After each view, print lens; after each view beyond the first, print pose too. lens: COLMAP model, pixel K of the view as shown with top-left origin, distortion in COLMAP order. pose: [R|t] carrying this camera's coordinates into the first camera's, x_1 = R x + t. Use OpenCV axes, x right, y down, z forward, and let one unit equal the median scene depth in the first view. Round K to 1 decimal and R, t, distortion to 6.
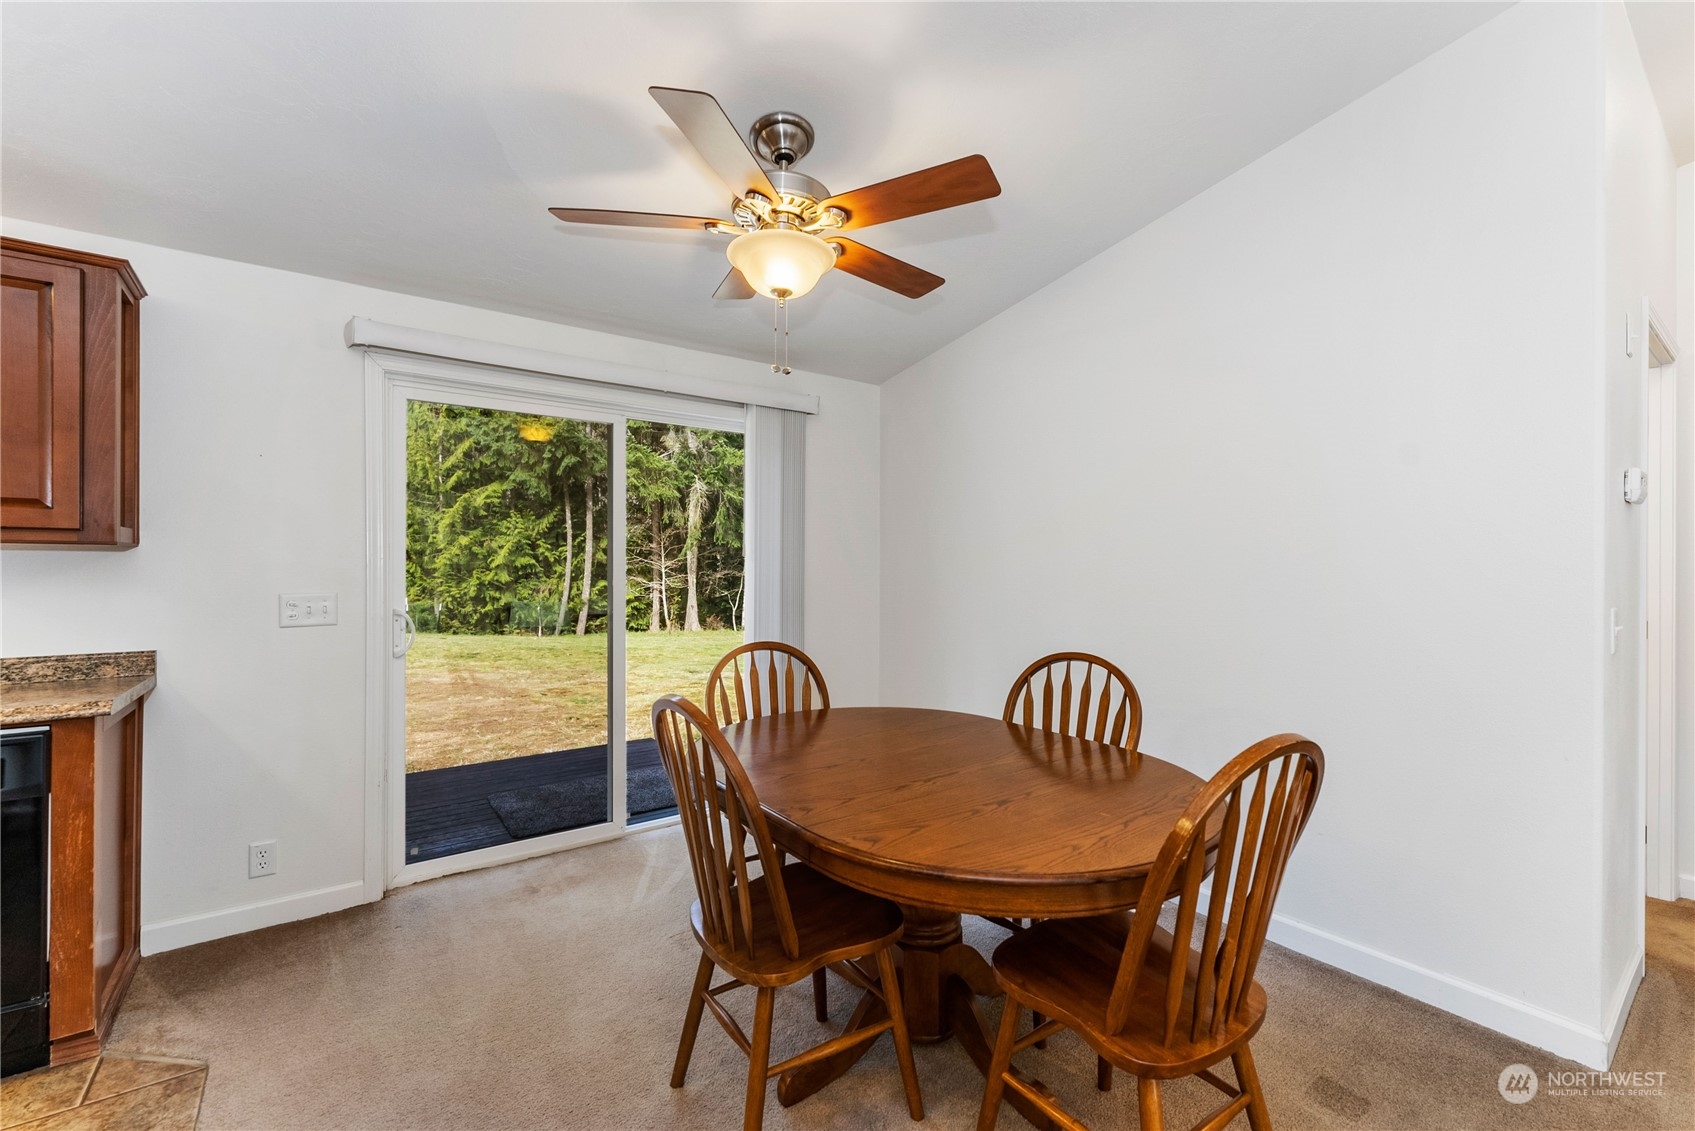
lens RADIAL K [[723.1, 0, 847.5], [0, 723.1, 565.5], [0, 0, 1]] dist [0.001439, 0.000165]
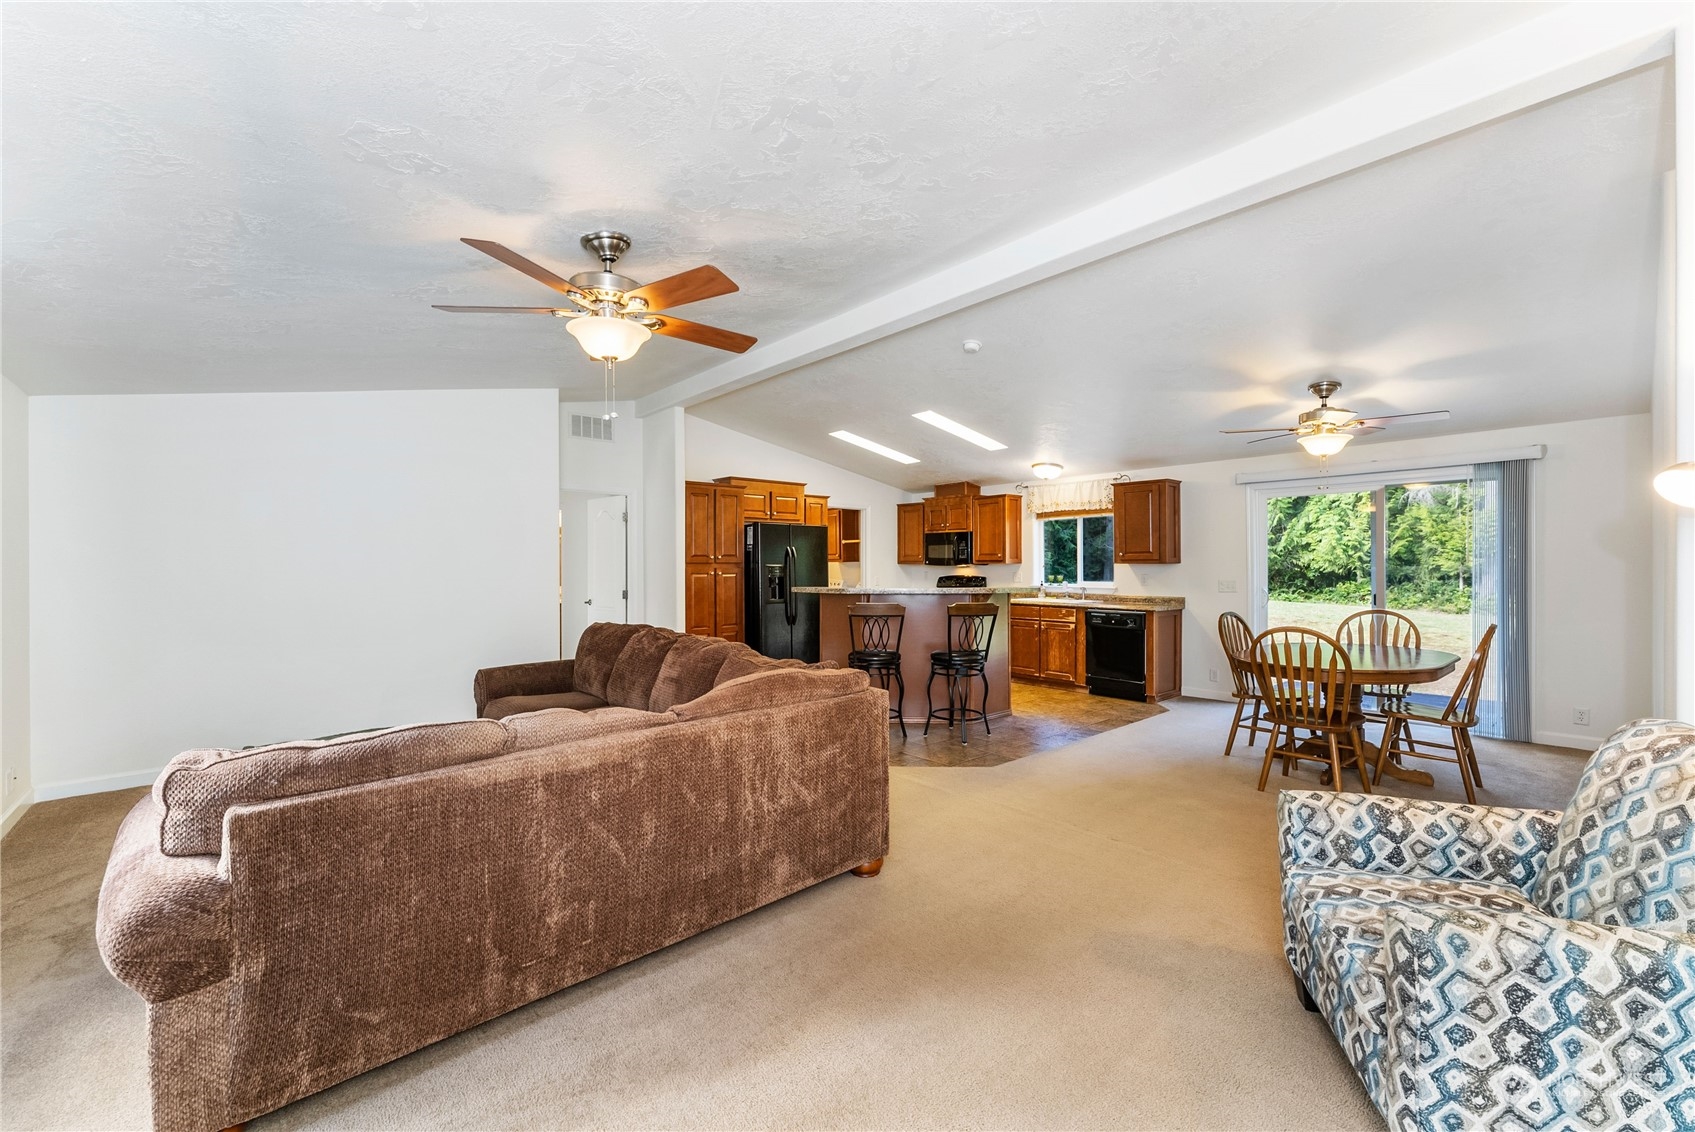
lens RADIAL K [[683.6, 0, 851.3], [0, 683.6, 565.1], [0, 0, 1]] dist [0.001245, 0.000052]
pose [[0.087498, 0.000207, -0.996165, 1.263145], [0.009753, 0.999952, 0.001065, -0.024430], [0.996117, -0.009809, 0.087492, -0.458080]]
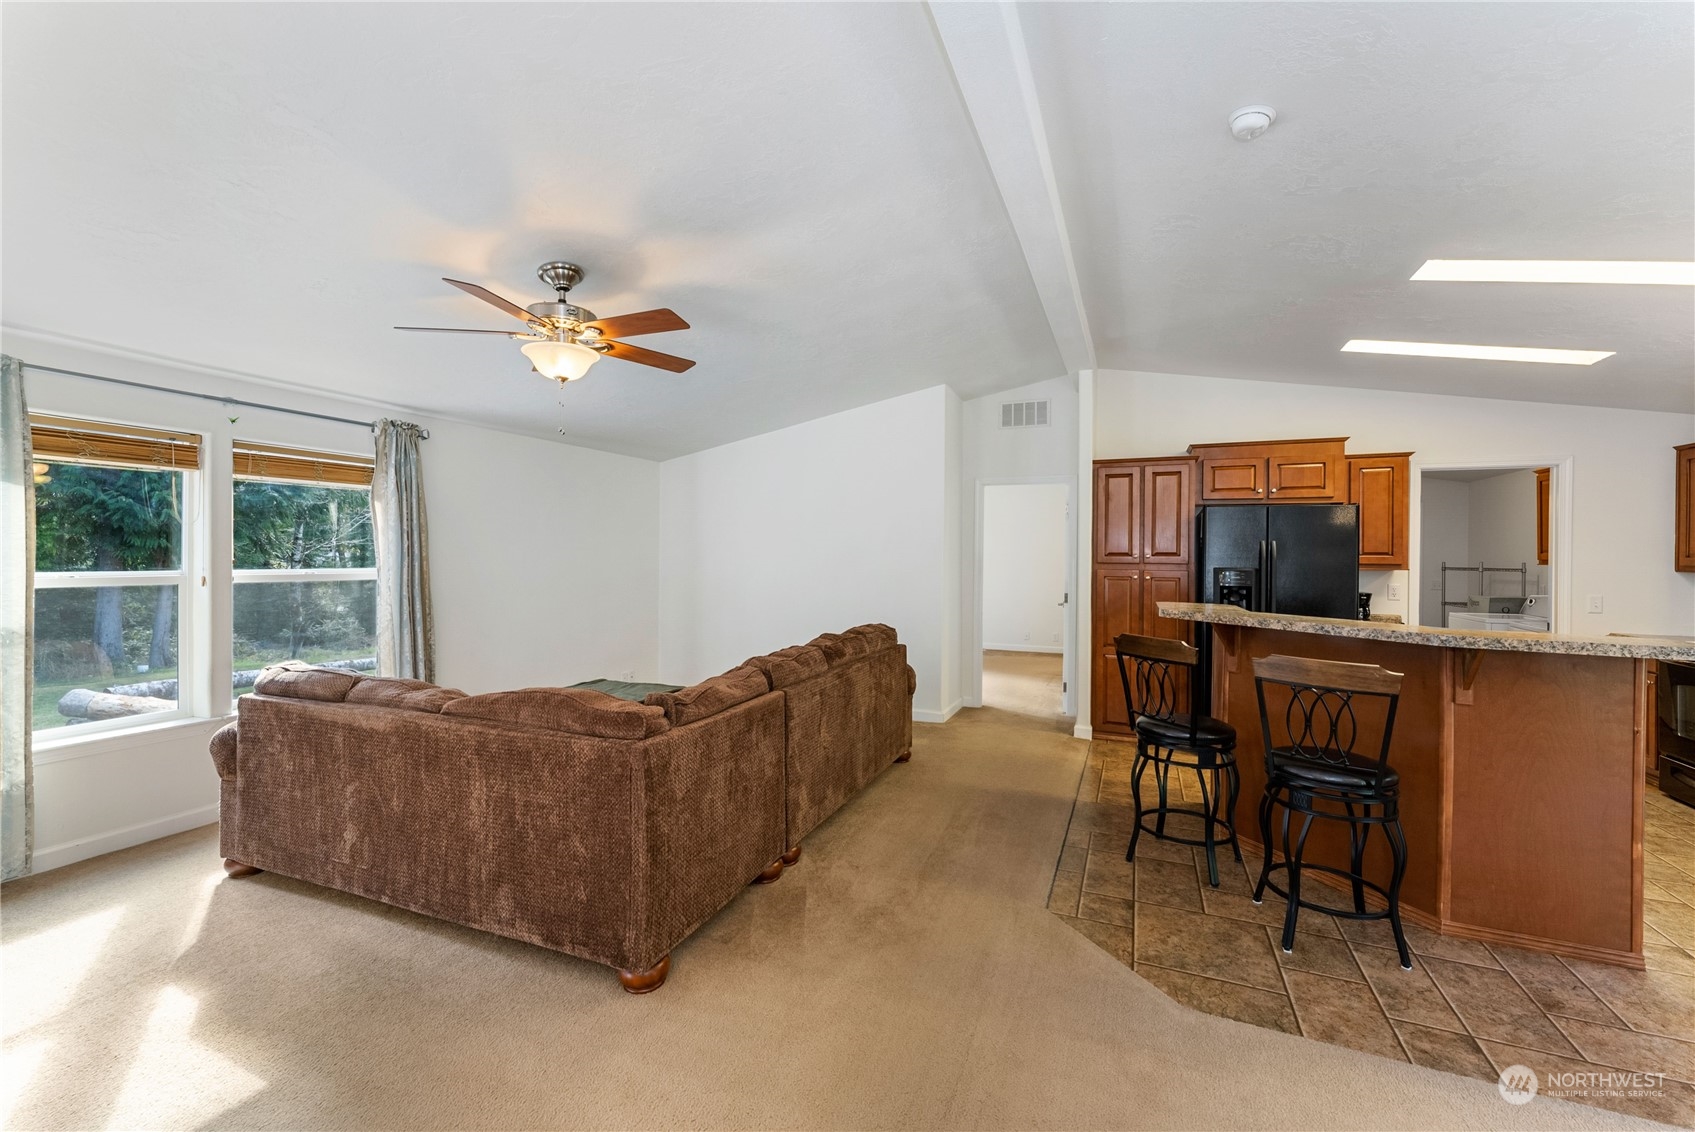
lens RADIAL K [[691.6, 0, 848.3], [0, 691.6, 556.3], [0, 0, 1]] dist [0.000748, -0.000119]
pose [[-0.857671, -0.008249, -0.514133, 0.565668], [-0.006460, 0.999965, -0.005267, -0.036544], [0.514159, -0.001196, -0.857694, 0.306644]]
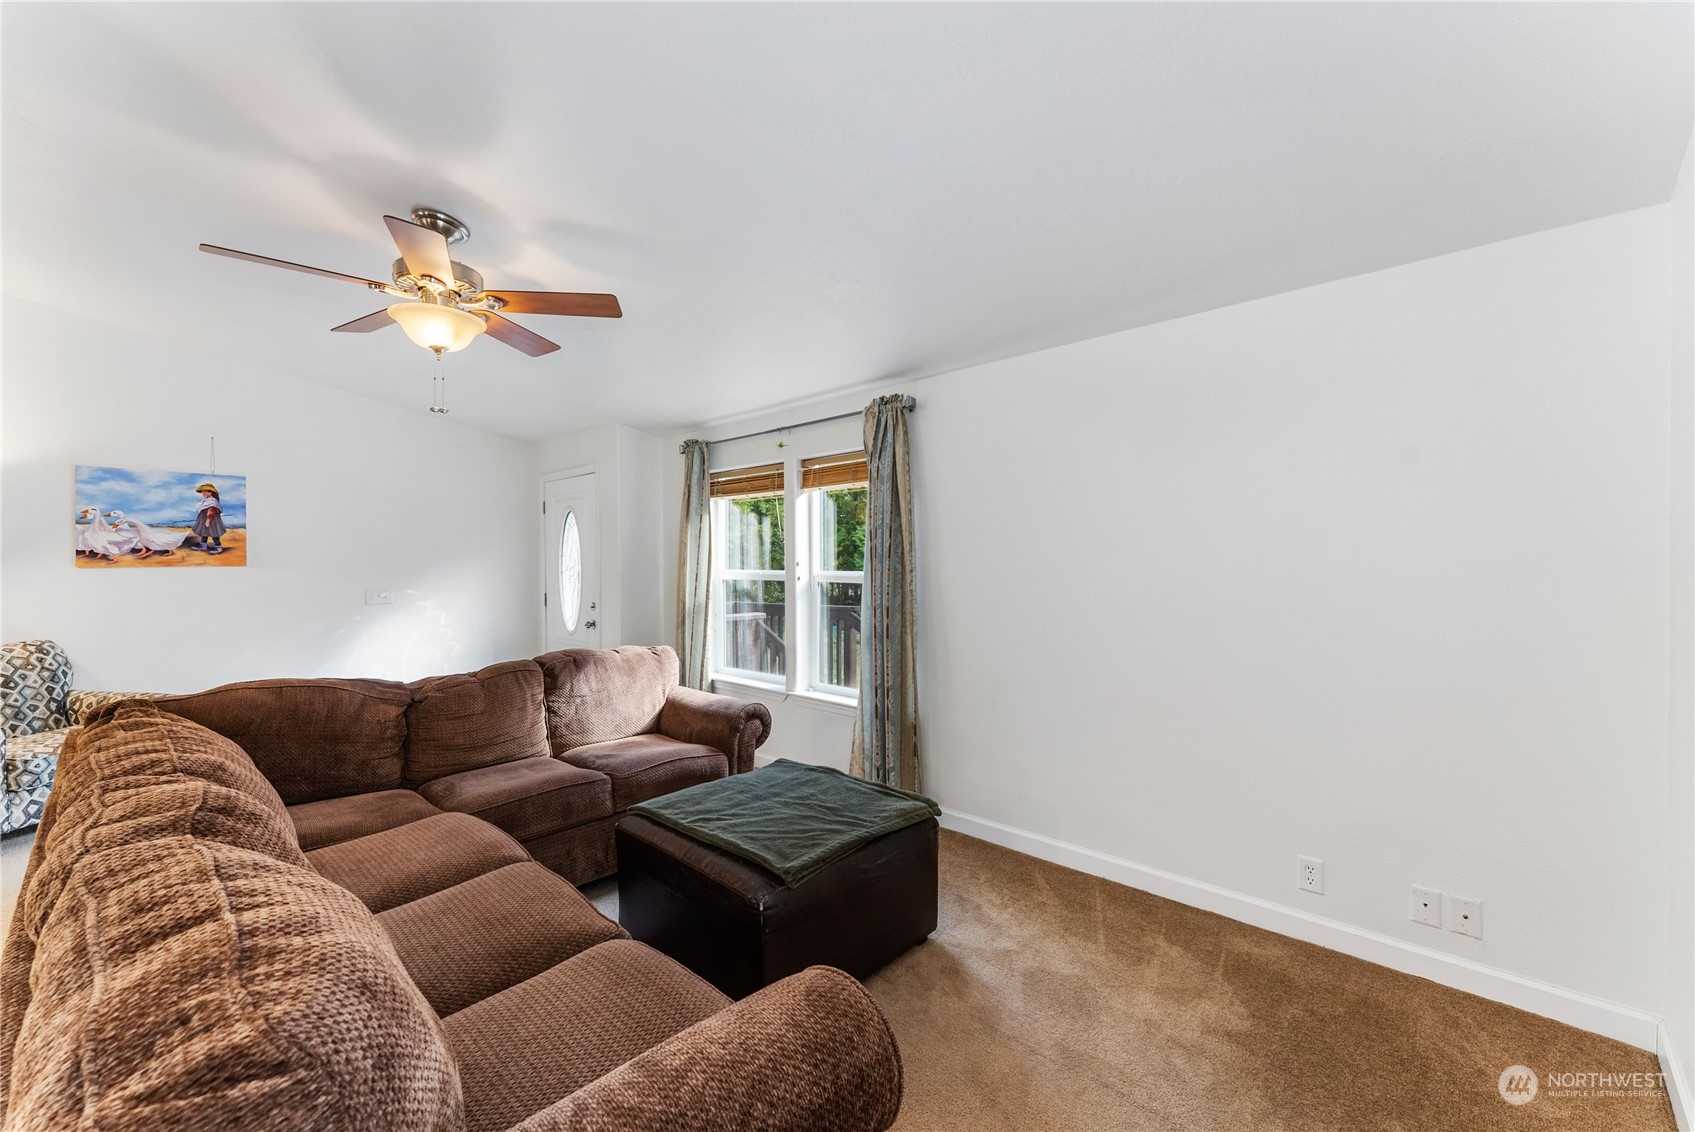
lens RADIAL K [[682.4, 0, 853.3], [0, 682.4, 565.8], [0, 0, 1]] dist [0.000005, -0.000044]
pose [[-0.185810, -0.009854, 0.982536, -0.430150], [-0.000056, 0.999950, 0.010018, -0.035990], [-0.982586, 0.001806, -0.185801, -0.990619]]
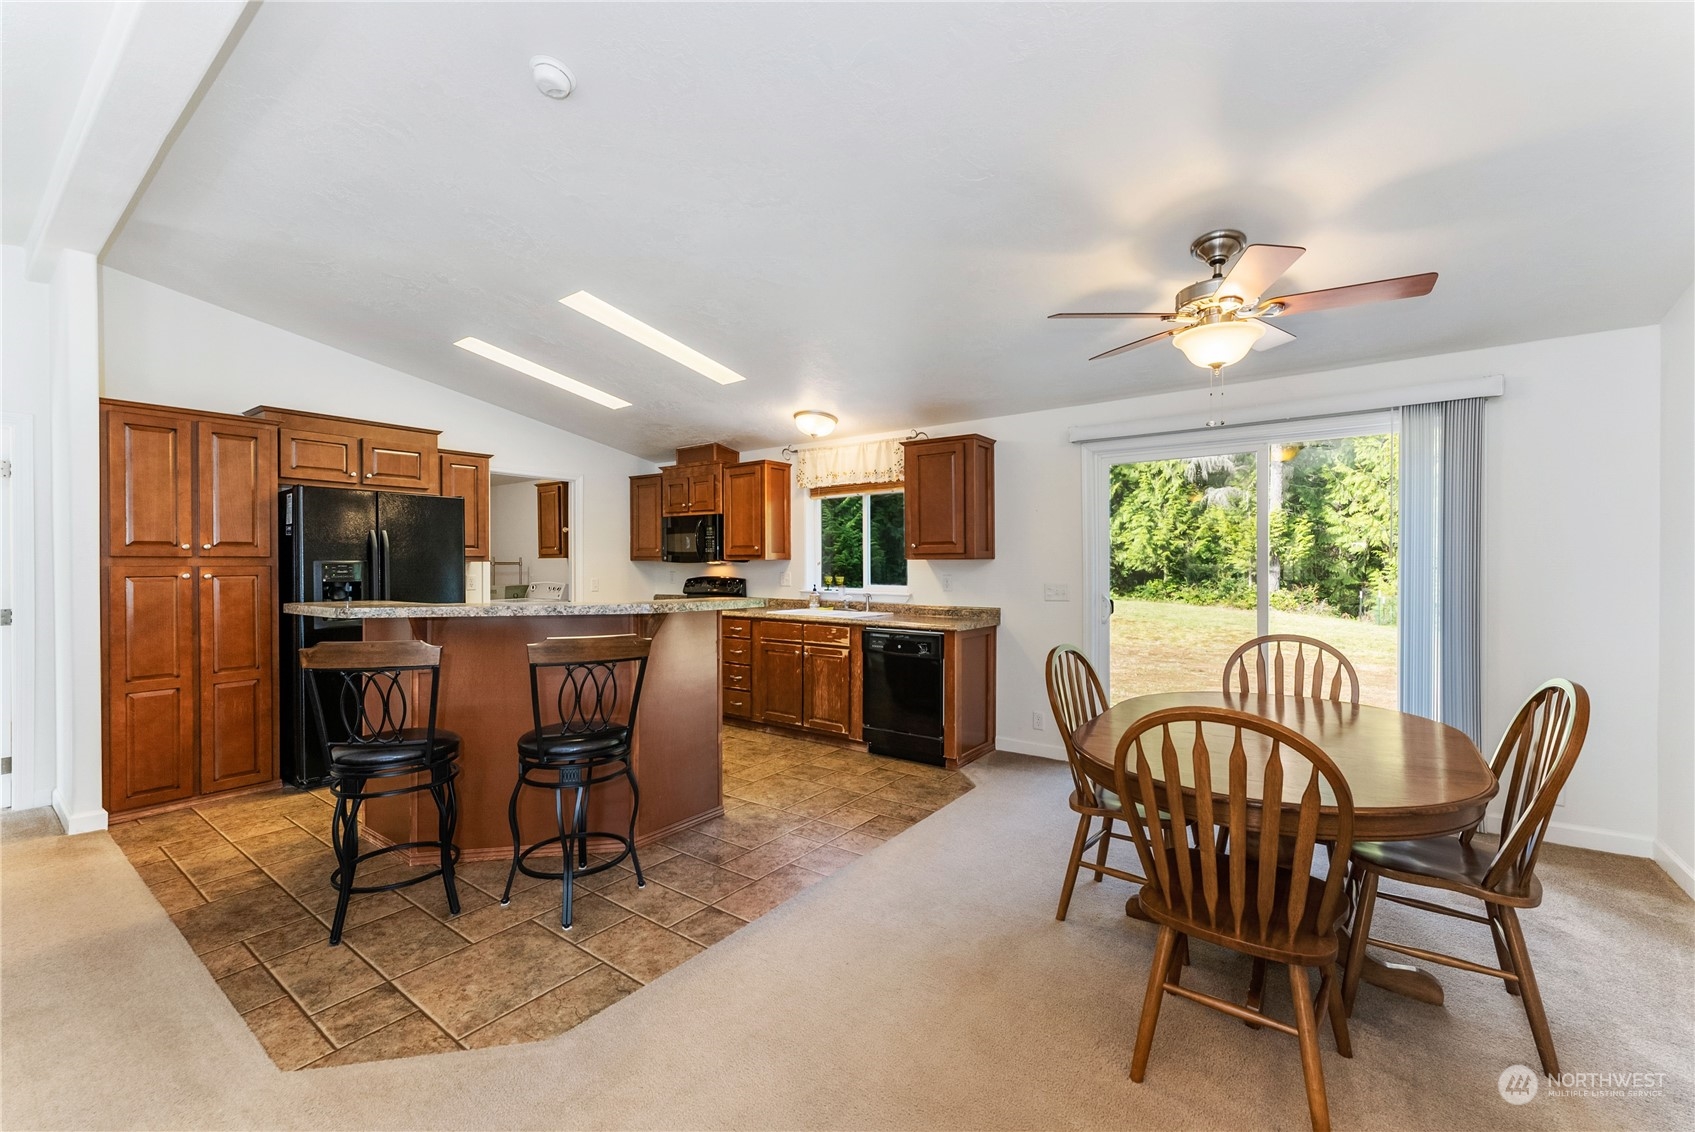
lens RADIAL K [[682.4, 0, 853.3], [0, 682.4, 565.8], [0, 0, 1]] dist [0.000005, -0.000044]
pose [[0.304272, 0.002886, -0.952581, 0.574386], [0.009107, 0.999941, 0.005939, -0.014972], [0.952542, -0.010482, 0.304227, -0.009394]]
